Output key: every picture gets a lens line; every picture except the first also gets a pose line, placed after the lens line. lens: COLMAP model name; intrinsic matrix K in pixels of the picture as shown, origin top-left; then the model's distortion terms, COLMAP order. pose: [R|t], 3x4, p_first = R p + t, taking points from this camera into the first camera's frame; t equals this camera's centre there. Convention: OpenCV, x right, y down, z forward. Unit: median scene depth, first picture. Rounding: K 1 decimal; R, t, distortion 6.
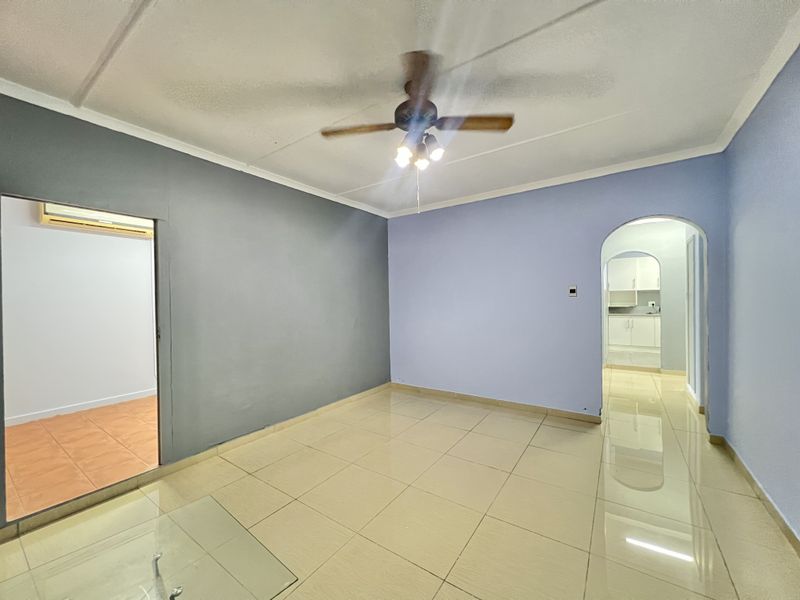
lens RADIAL K [[321.3, 0, 397.8], [0, 321.3, 298.6], [0, 0, 1]] dist [-0.003631, 0.000131]
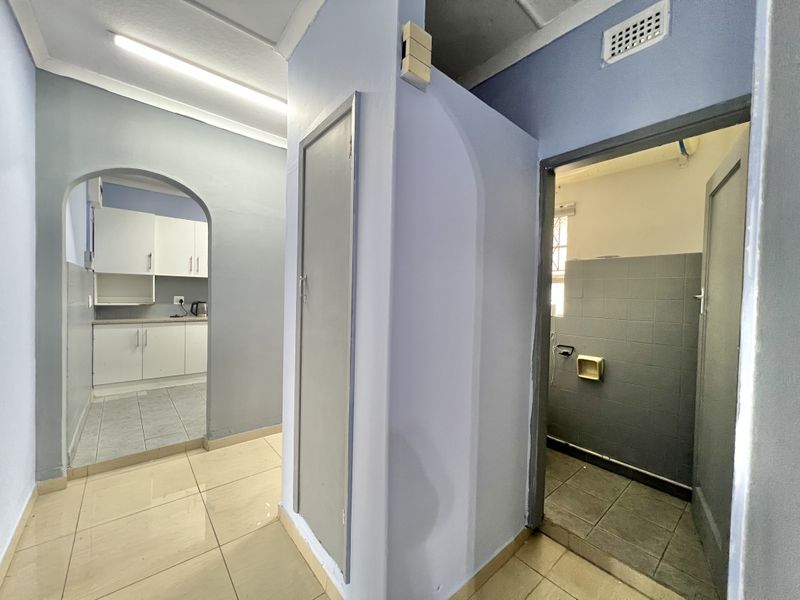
lens RADIAL K [[321.3, 0, 399.6], [0, 321.3, 301.3], [0, 0, 1]] dist [-0.003631, 0.000131]
pose [[0.264270, -0.000323, 0.964449, 0.335432], [-0.019148, 0.999801, 0.005582, 0.007537], [-0.964259, -0.019942, 0.264211, 0.460902]]
